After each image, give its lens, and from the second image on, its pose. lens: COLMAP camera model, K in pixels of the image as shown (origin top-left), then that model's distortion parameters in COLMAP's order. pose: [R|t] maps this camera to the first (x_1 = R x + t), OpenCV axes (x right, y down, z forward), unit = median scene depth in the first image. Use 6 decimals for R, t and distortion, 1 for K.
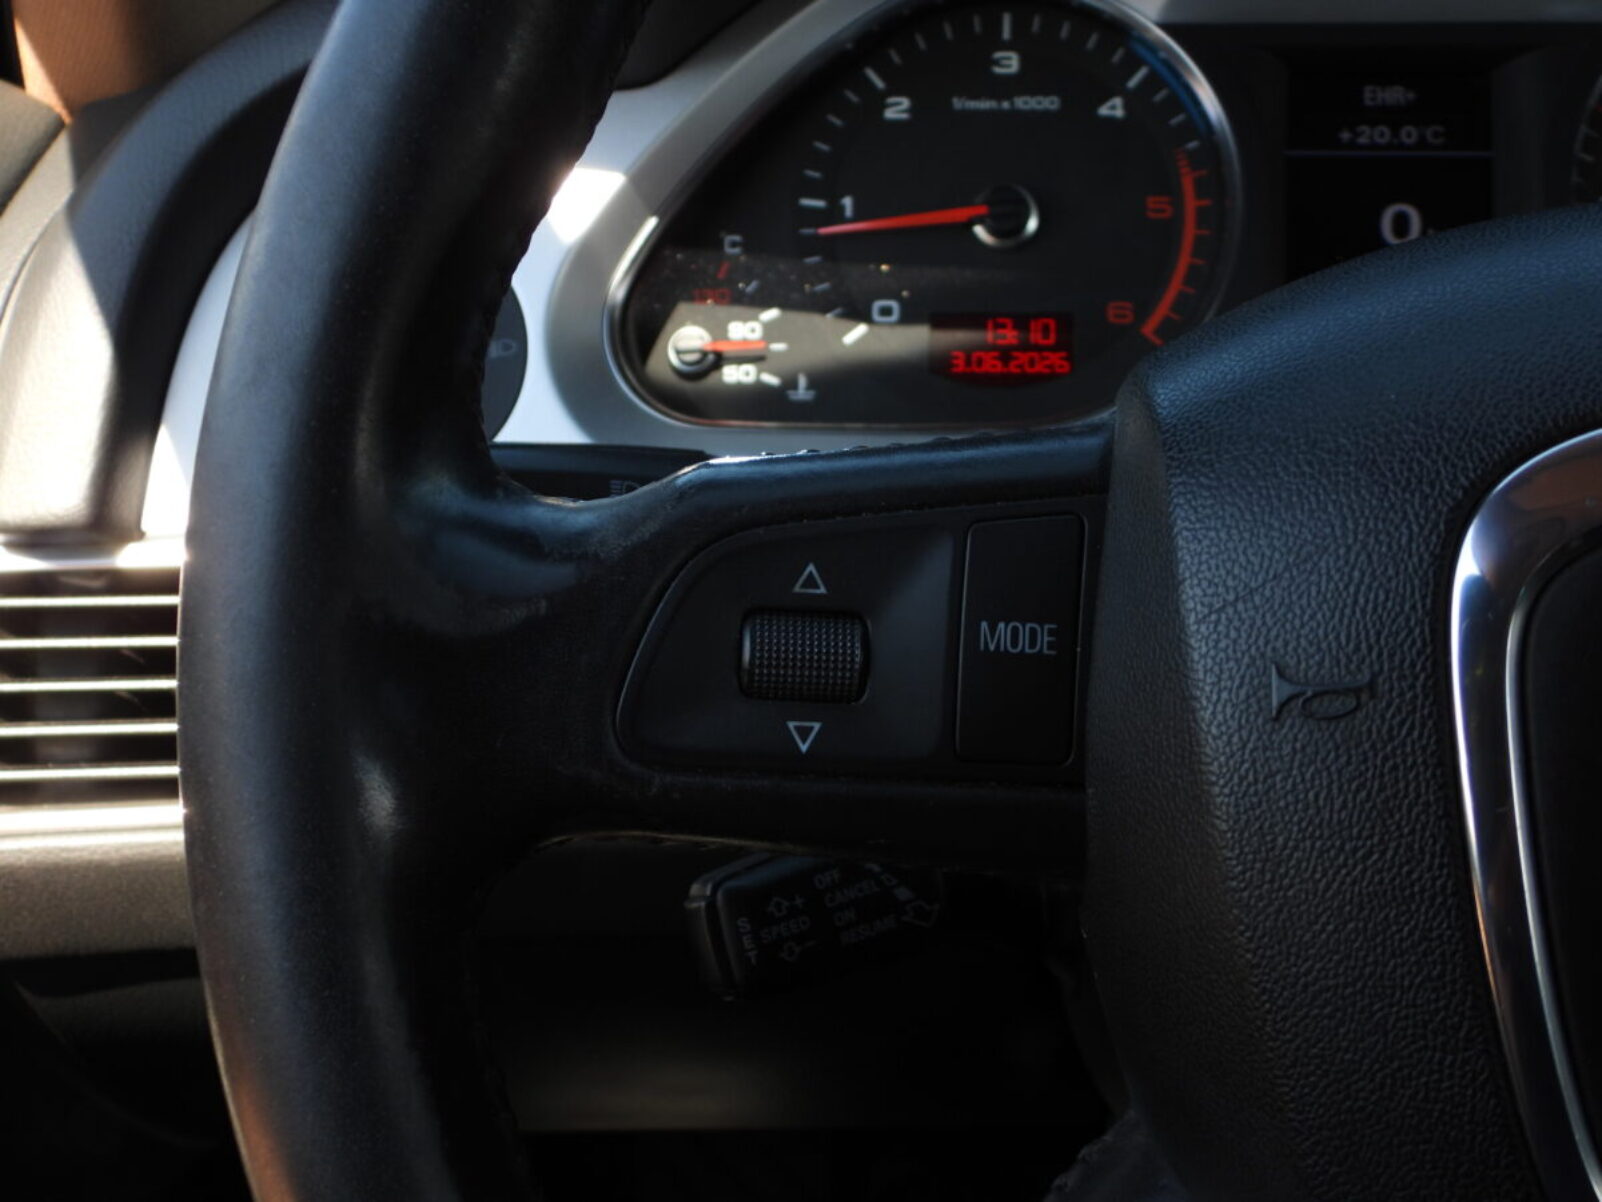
lens RADIAL K [[1787.8, 0, 801.0], [0, 1787.8, 601.0], [0, 0, 1]] dist [-0.015964, -0.024585]
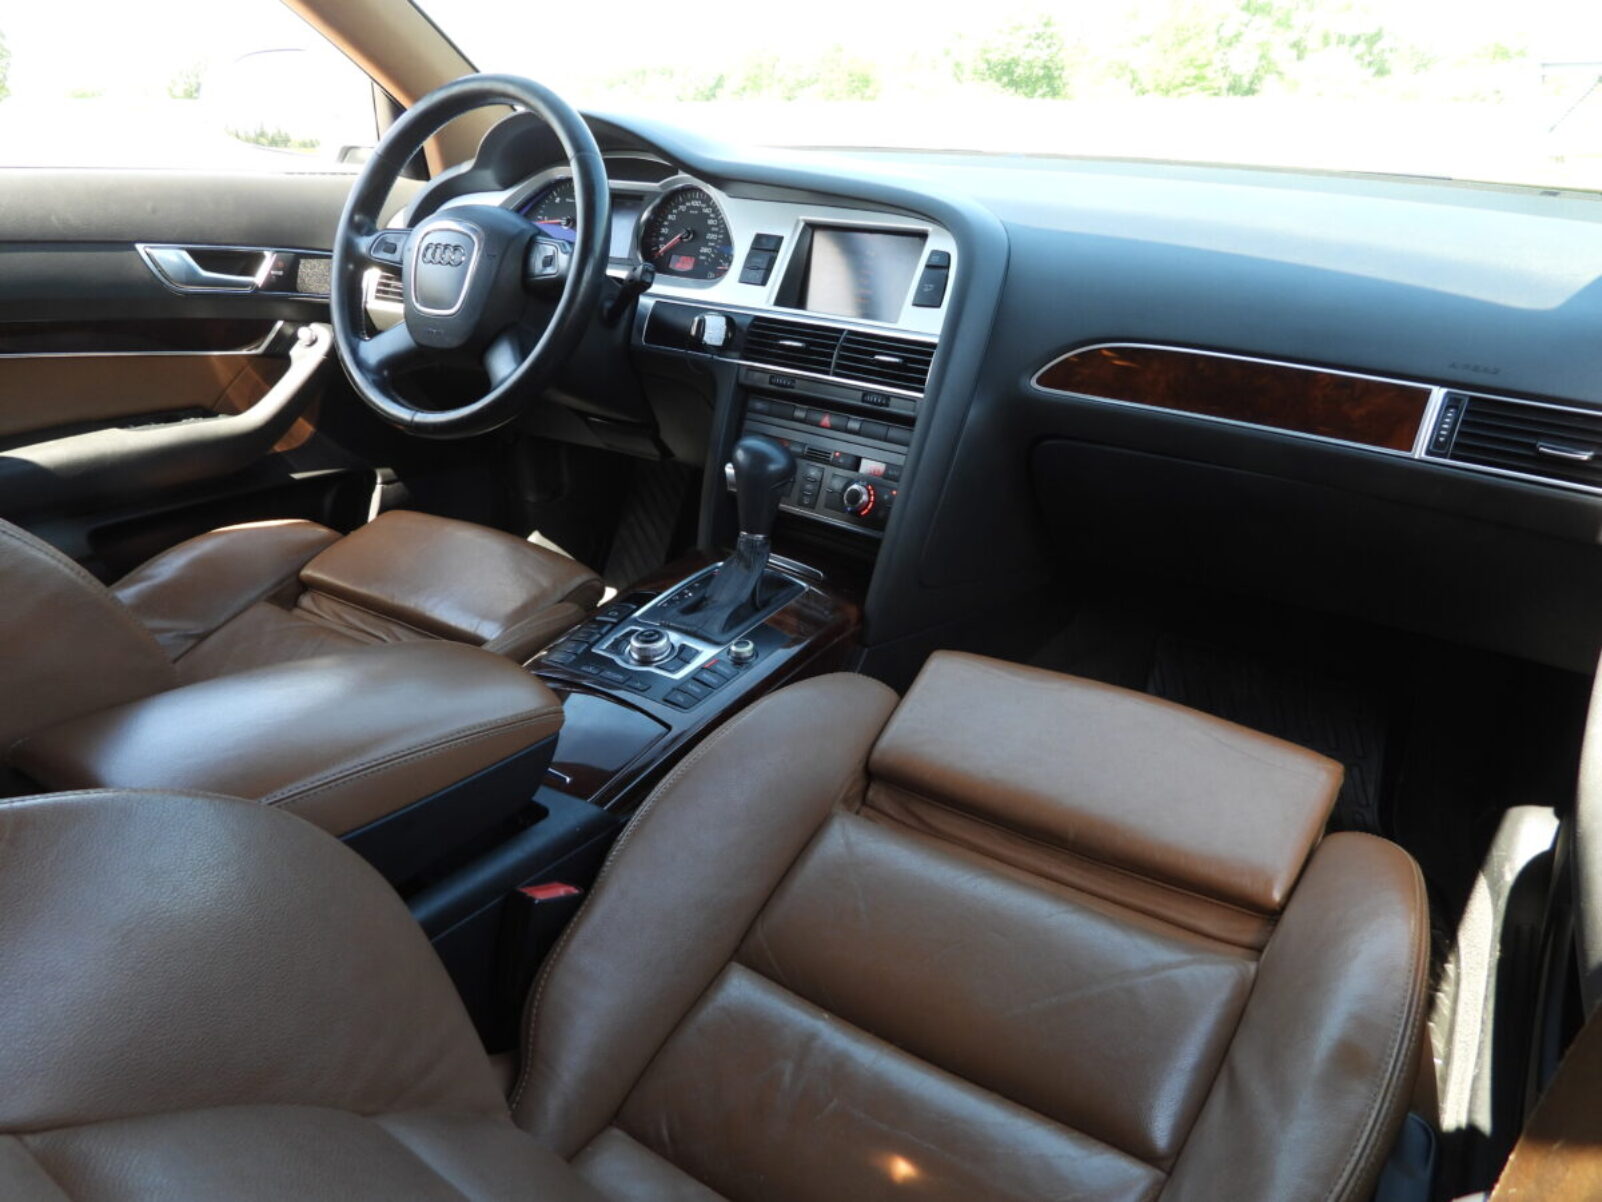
lens RADIAL K [[1147.5, 0, 801.0], [0, 1147.5, 601.0], [0, 0, 1]] dist [-0.013273, 0.004558]
pose [[0.887637, 0.220685, -0.404227, 2.254186], [-0.205753, 0.975276, 0.080636, 0.432159], [0.412028, 0.011595, 0.911097, -1.672645]]
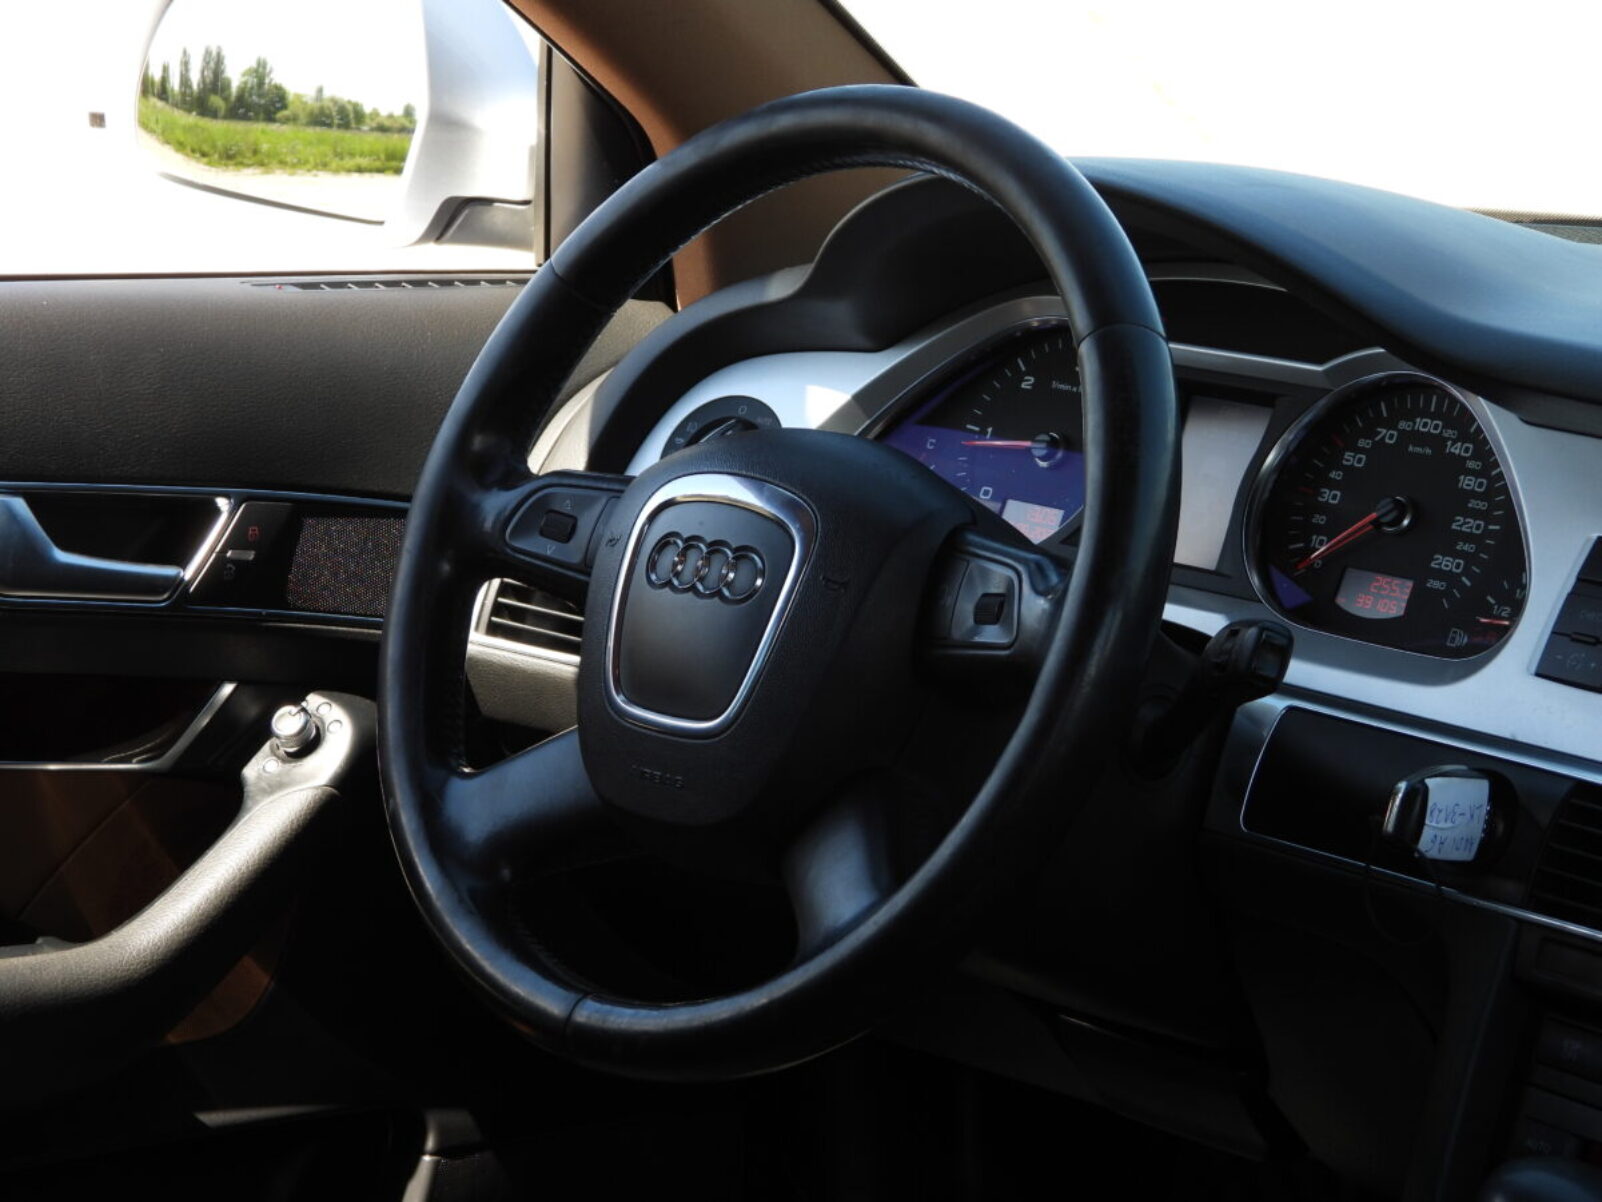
lens RADIAL K [[4057.3, 0, 801.0], [0, 4057.3, 601.0], [0, 0, 1]] dist [-0.146638, 0.475673]
pose [[0.747760, 0.168495, -0.642234, 2.493270], [-0.281468, 0.956495, -0.076772, 0.295577], [0.601358, 0.238175, 0.762654, -2.117476]]
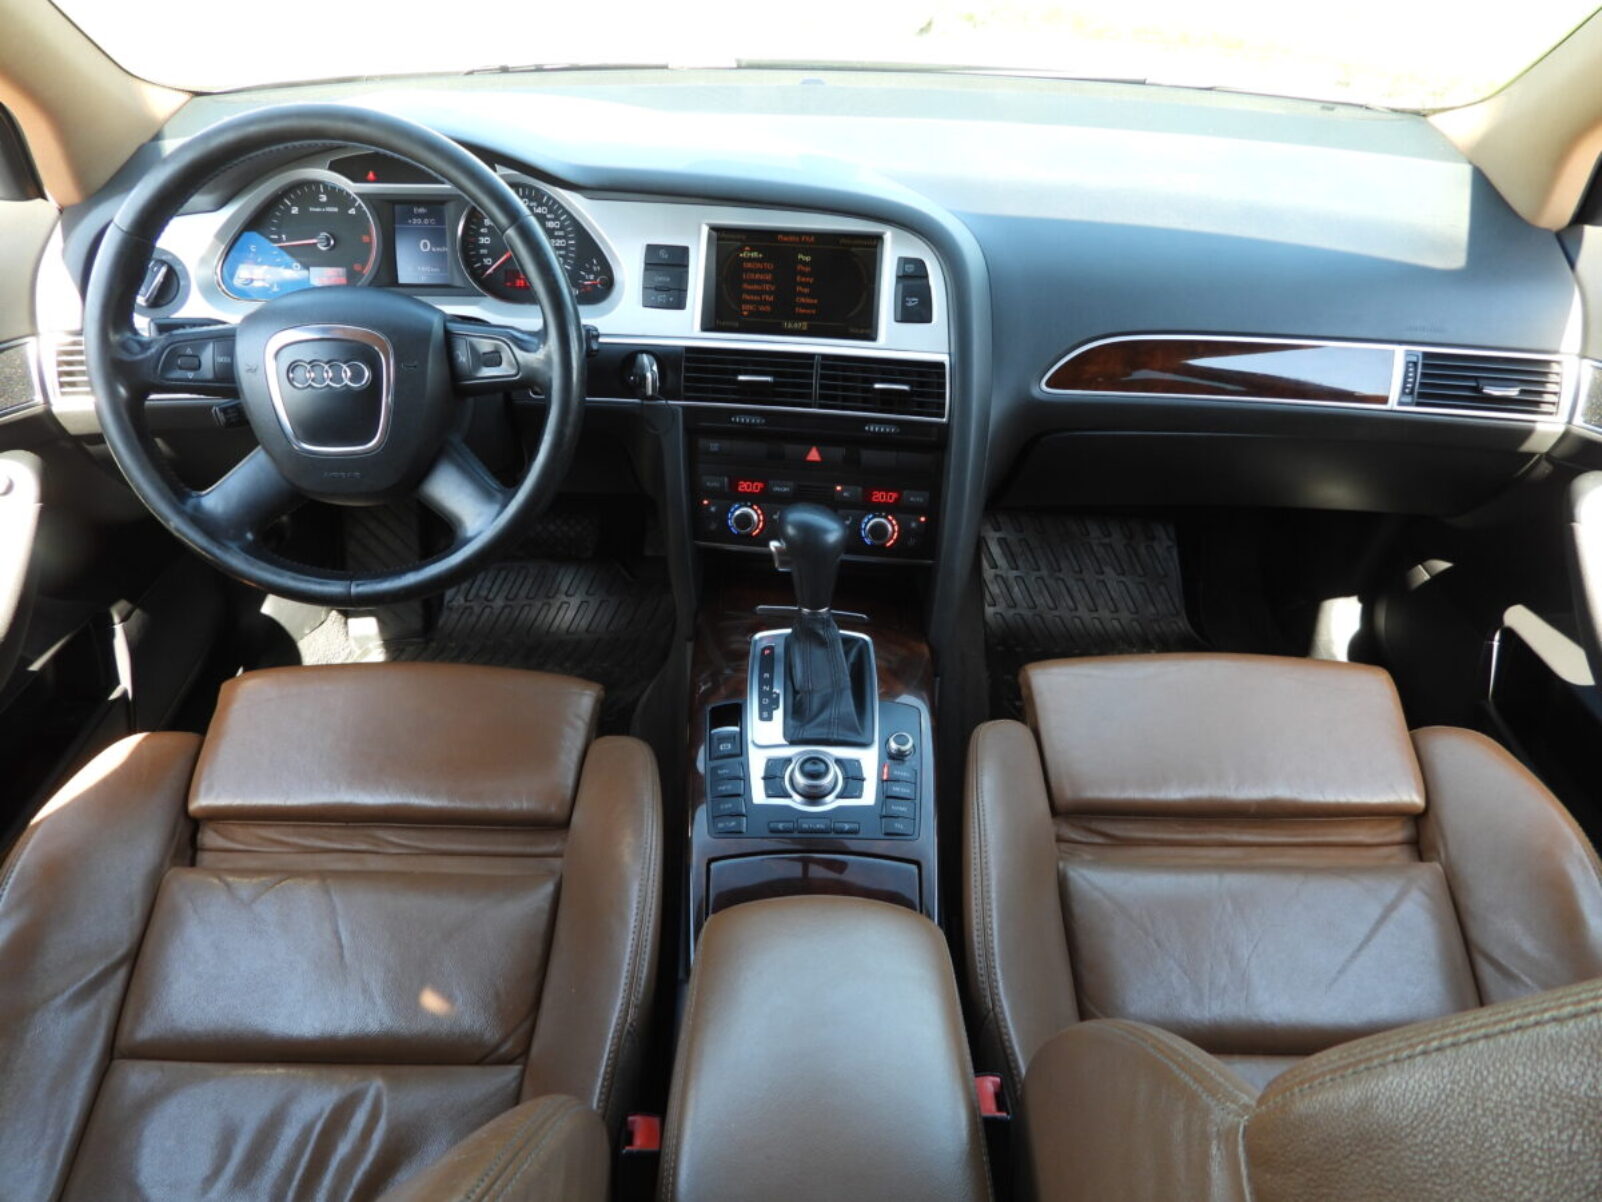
lens RADIAL K [[1147.5, 0, 801.0], [0, 1147.5, 601.0], [0, 0, 1]] dist [-0.013273, 0.004558]
pose [[0.993400, -0.029699, 0.110789, 0.839636], [0.000880, 0.967841, 0.251563, -0.084802], [-0.114698, -0.249805, 0.961479, -1.684240]]
